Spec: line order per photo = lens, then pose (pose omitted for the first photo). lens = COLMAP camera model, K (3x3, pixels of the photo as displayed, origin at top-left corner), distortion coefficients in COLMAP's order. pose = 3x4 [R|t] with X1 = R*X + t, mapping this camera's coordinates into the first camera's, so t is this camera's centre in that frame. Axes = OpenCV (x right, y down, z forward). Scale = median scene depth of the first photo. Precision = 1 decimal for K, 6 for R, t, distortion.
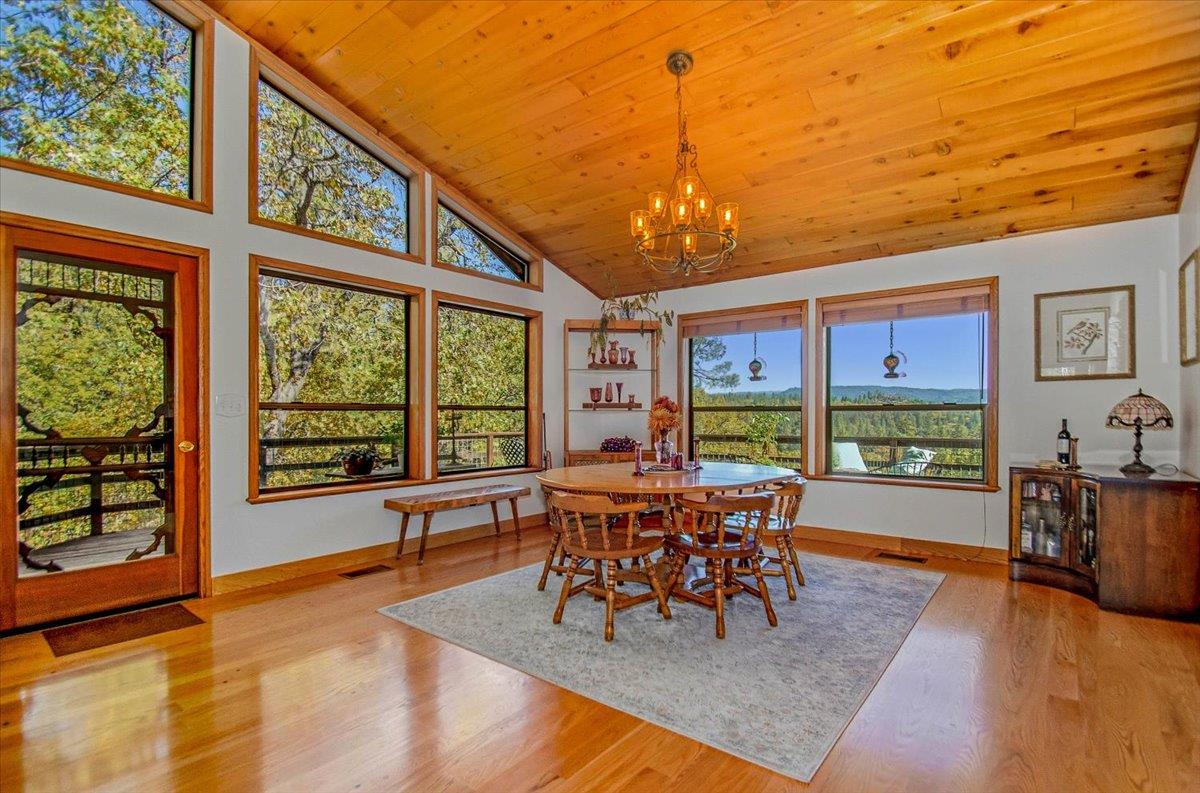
lens RADIAL K [[571.4, 0, 618.1], [0, 571.4, 414.2], [0, 0, 1]] dist [-0.022194, -0.002064]
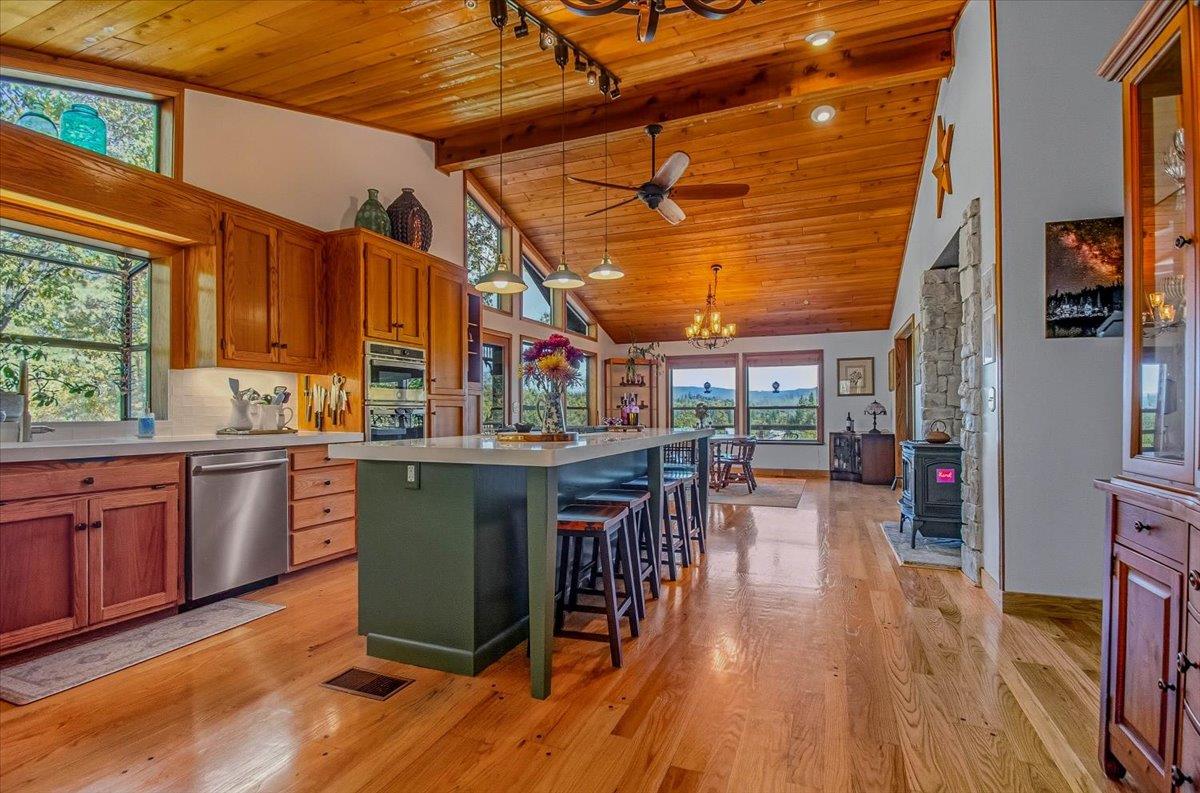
lens RADIAL K [[571.4, 0, 601.8], [0, 571.4, 403.9], [0, 0, 1]] dist [-0.022194, -0.002064]
pose [[0.961255, -0.000149, 0.275661, -0.857233], [0.003397, 0.999930, -0.011306, -0.003517], [-0.275641, 0.011805, 0.961188, -1.003412]]
